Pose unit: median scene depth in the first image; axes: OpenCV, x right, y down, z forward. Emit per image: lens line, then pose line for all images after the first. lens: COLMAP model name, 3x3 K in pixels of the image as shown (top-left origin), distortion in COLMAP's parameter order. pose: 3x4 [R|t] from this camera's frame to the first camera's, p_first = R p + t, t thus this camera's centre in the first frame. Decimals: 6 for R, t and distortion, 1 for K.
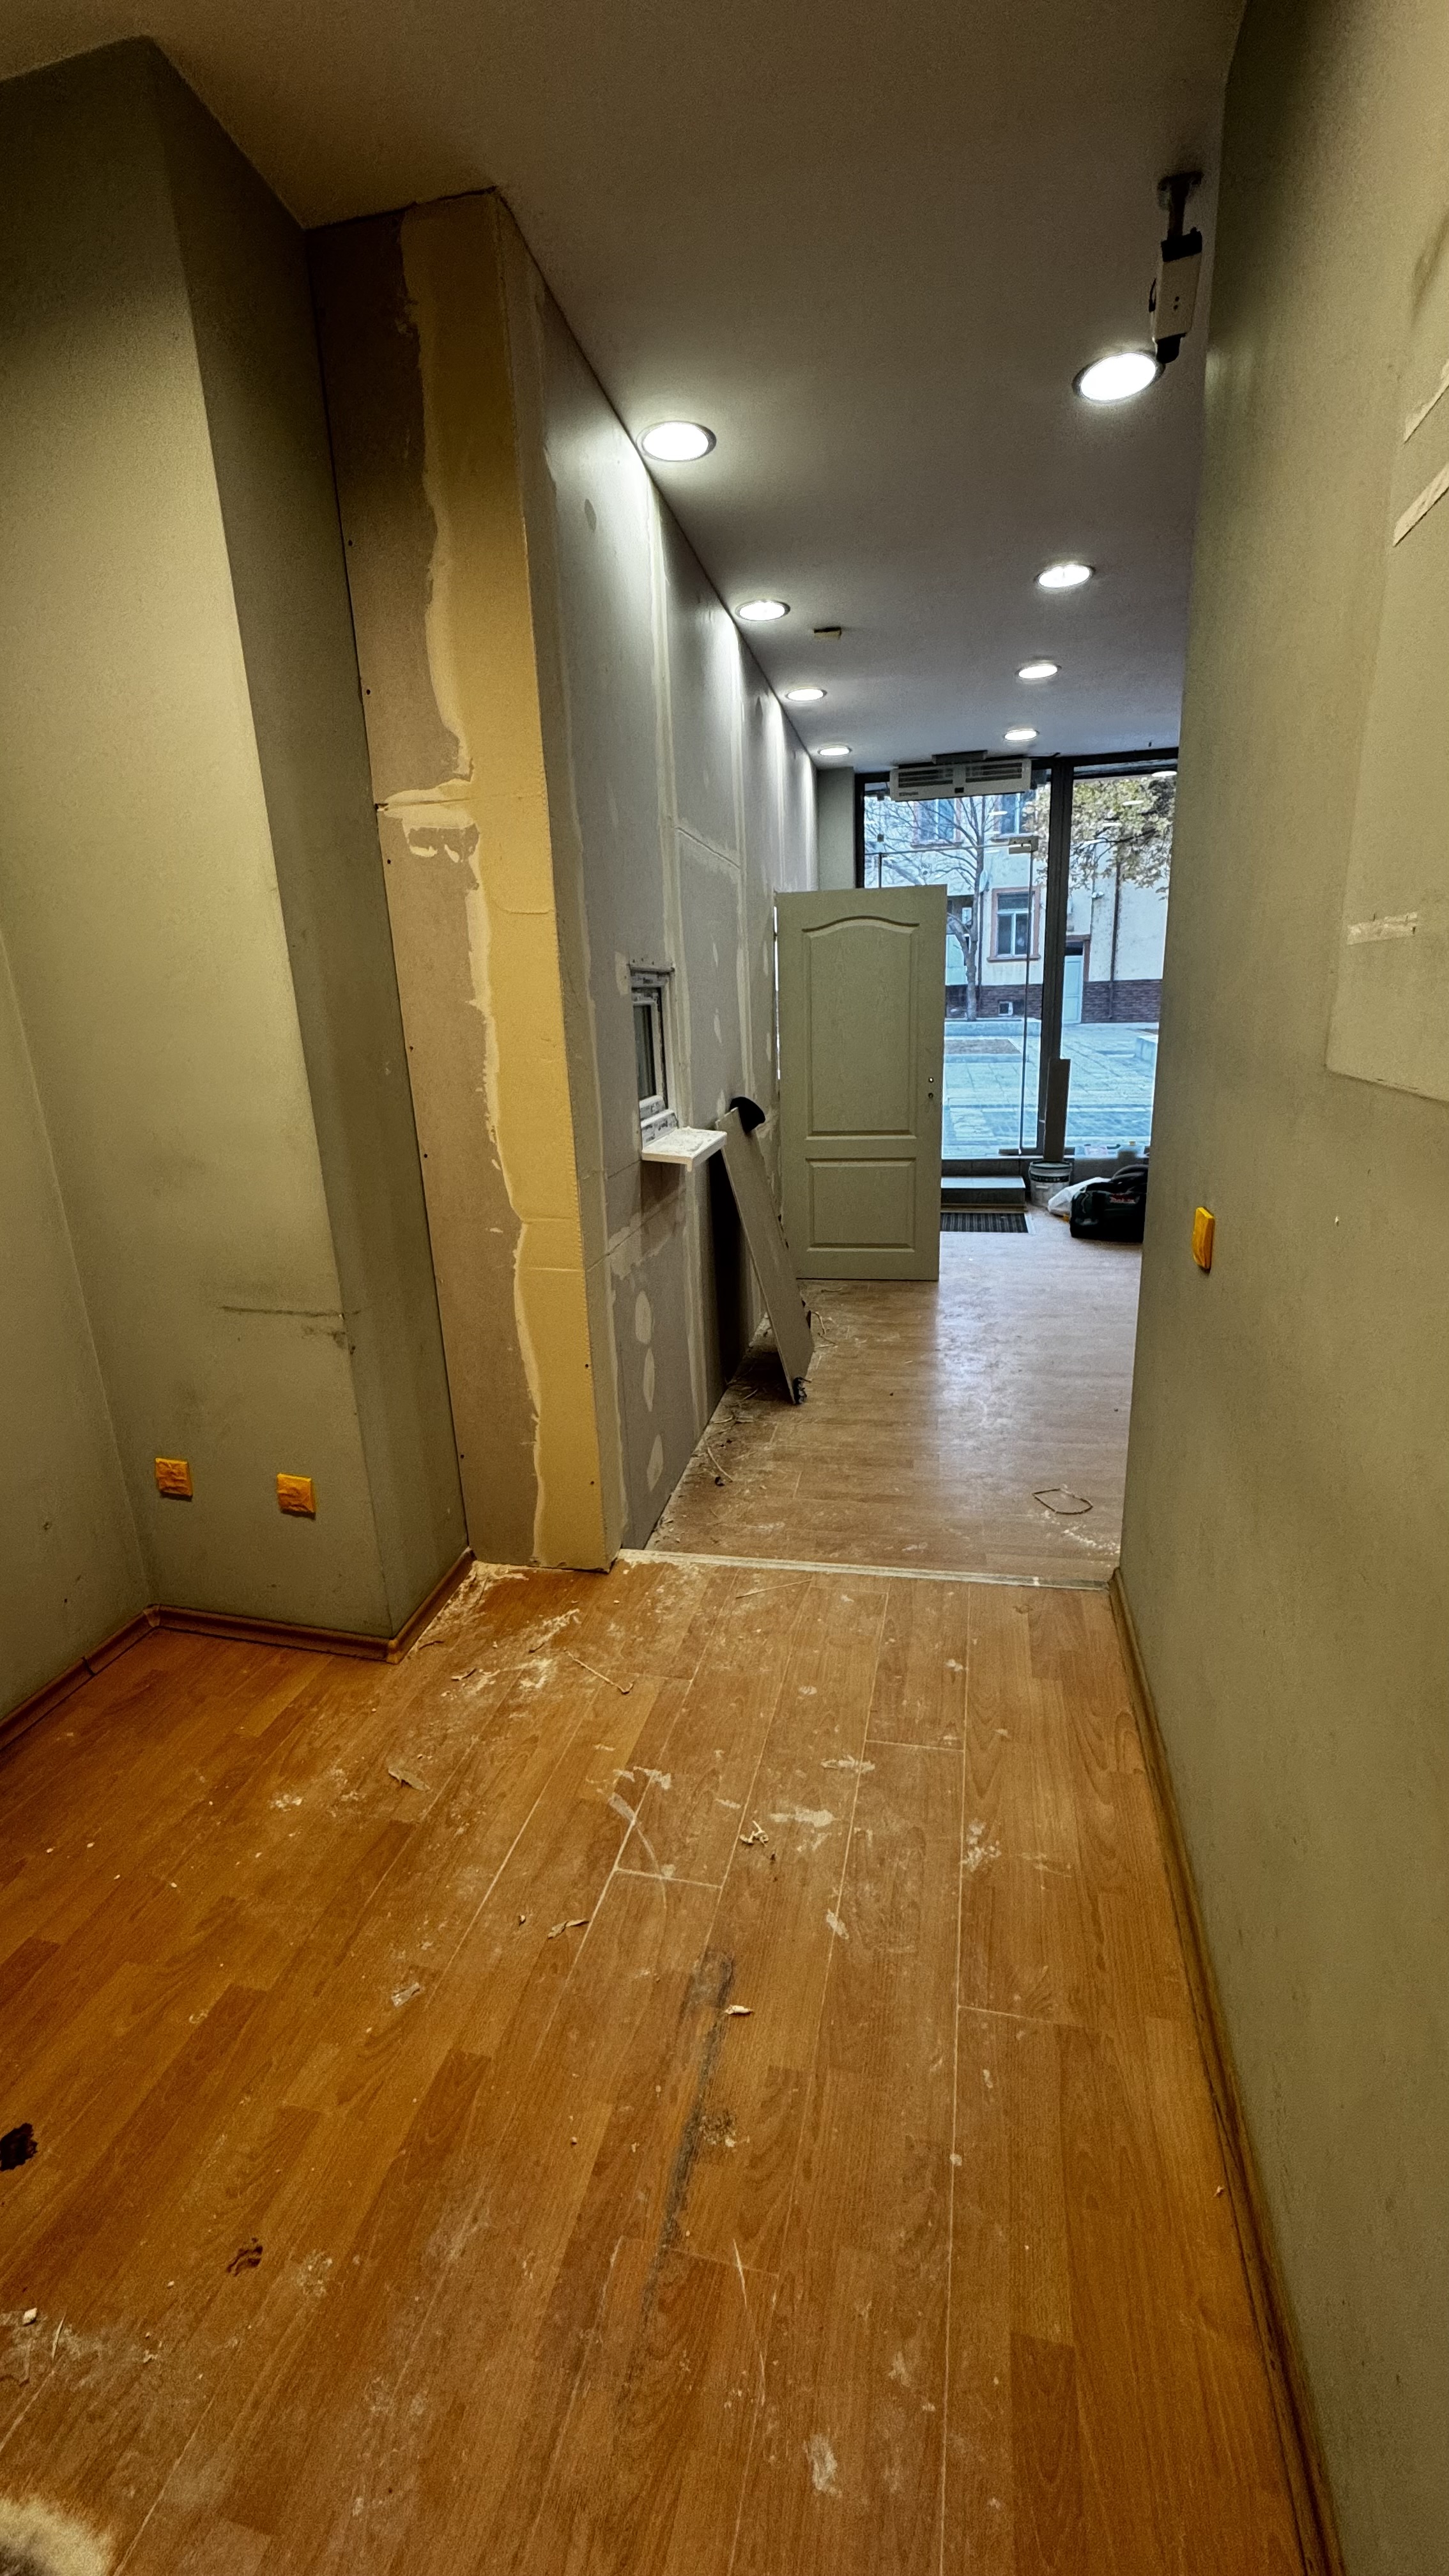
lens RADIAL K [[1029.3, 0, 726.7], [0, 1029.3, 1284.6], [0, 0, 1]] dist [-0.000826, -0.000144]
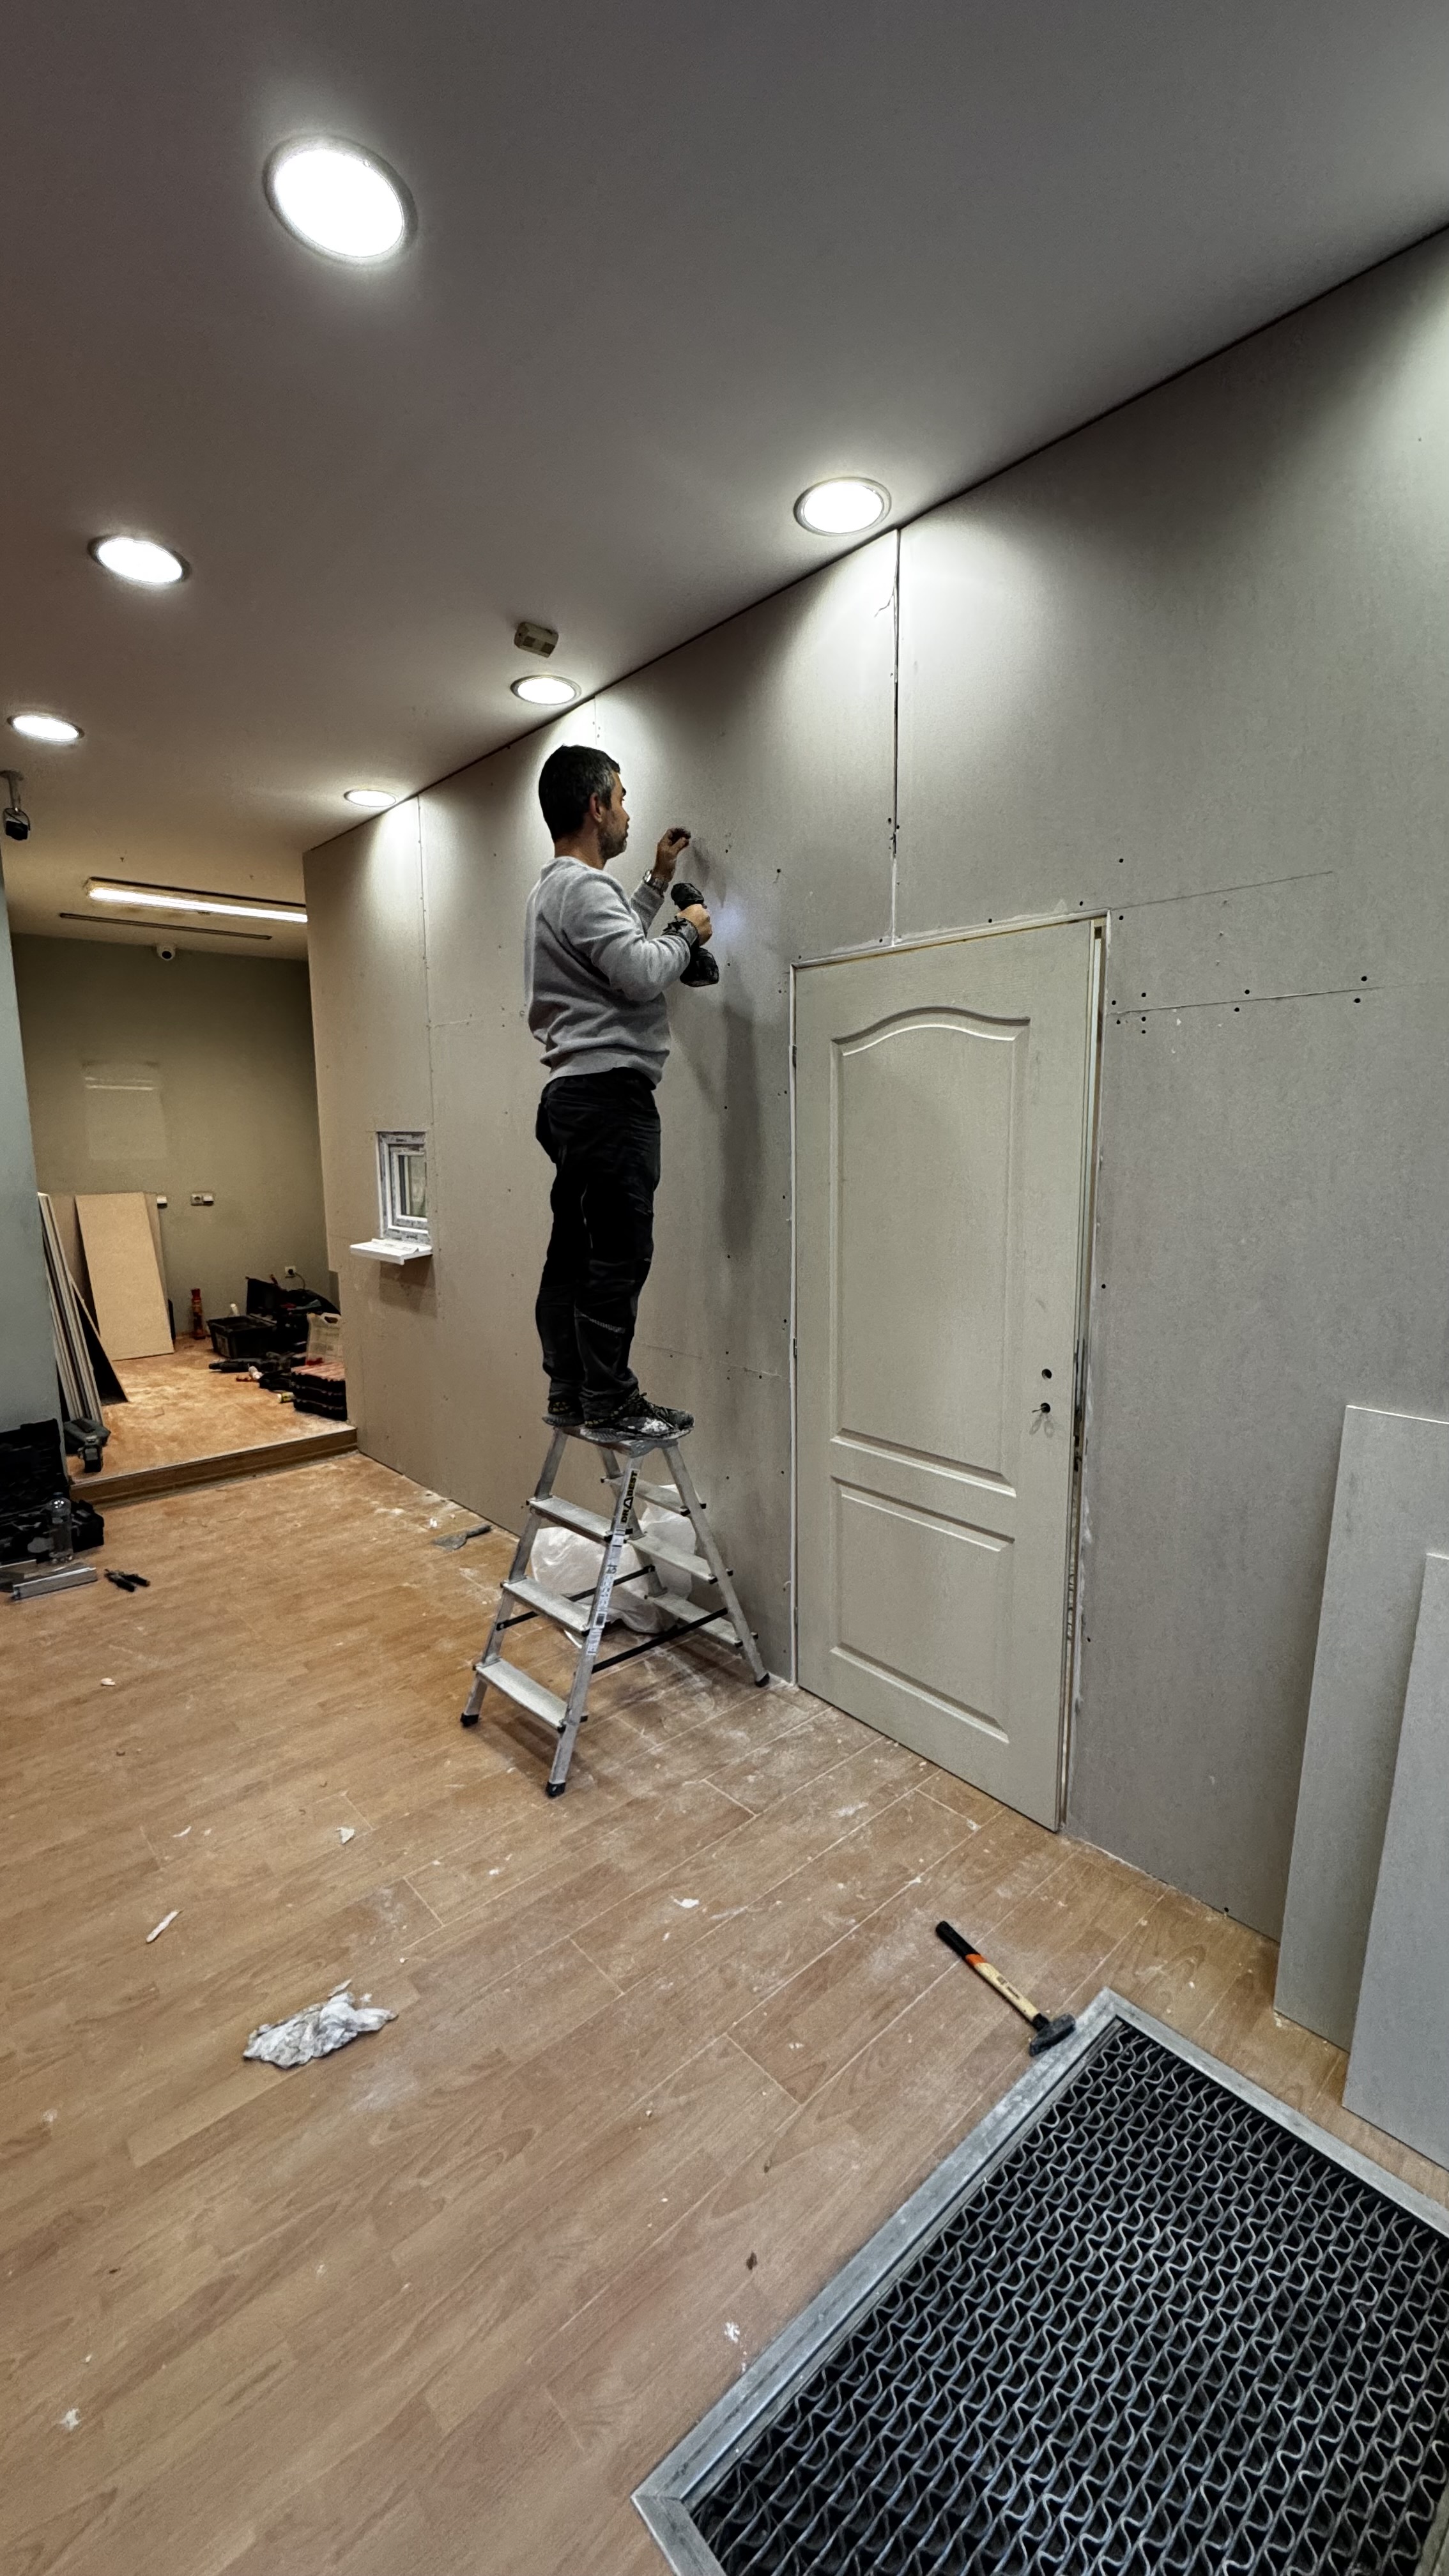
lens RADIAL K [[1029.3, 0, 726.7], [0, 1029.3, 1284.6], [0, 0, 1]] dist [-0.000826, -0.000144]
pose [[-0.590097, 0.167159, -0.789838, 0.775656], [-0.188833, 0.922615, 0.336338, -0.620035], [0.784938, 0.347620, -0.512867, 1.977808]]
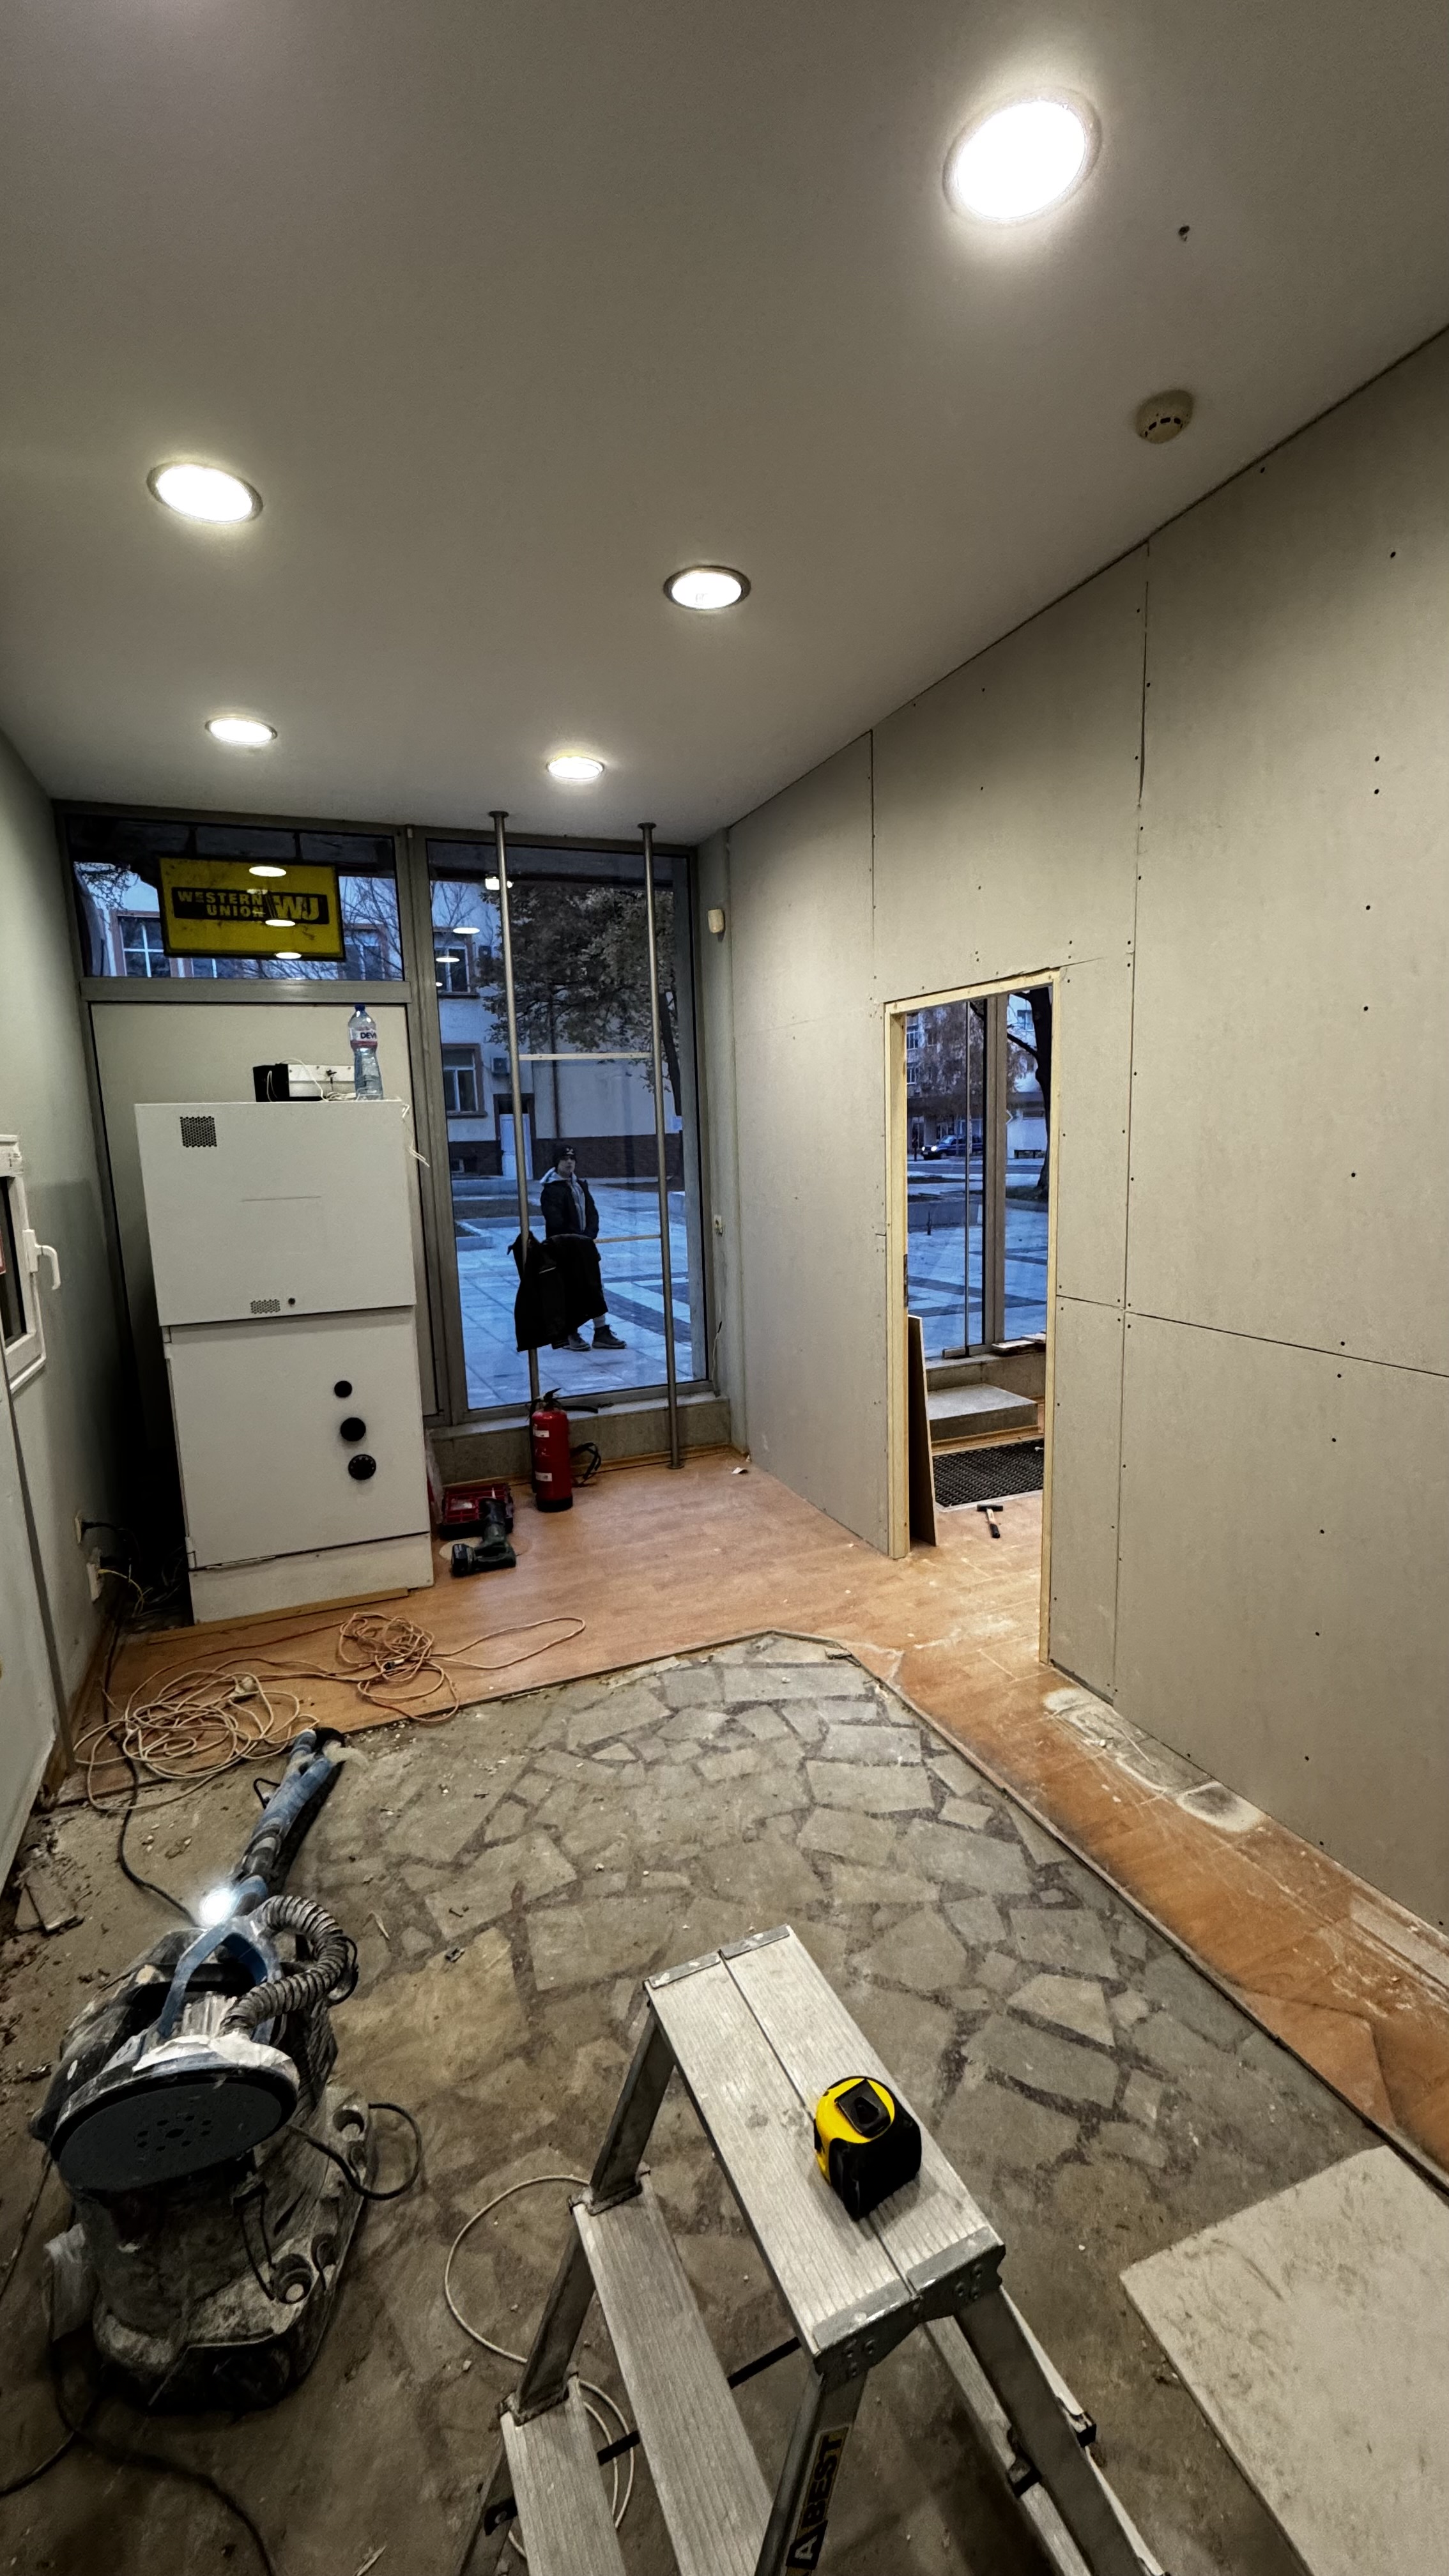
lens RADIAL K [[1029.3, 0, 726.7], [0, 1029.3, 1284.6], [0, 0, 1]] dist [-0.000826, -0.000144]
pose [[0.823476, -0.072238, 0.562733, -0.662578], [0.152902, 0.983419, -0.097509, -0.296252], [-0.546359, 0.166340, 0.820867, 1.040765]]
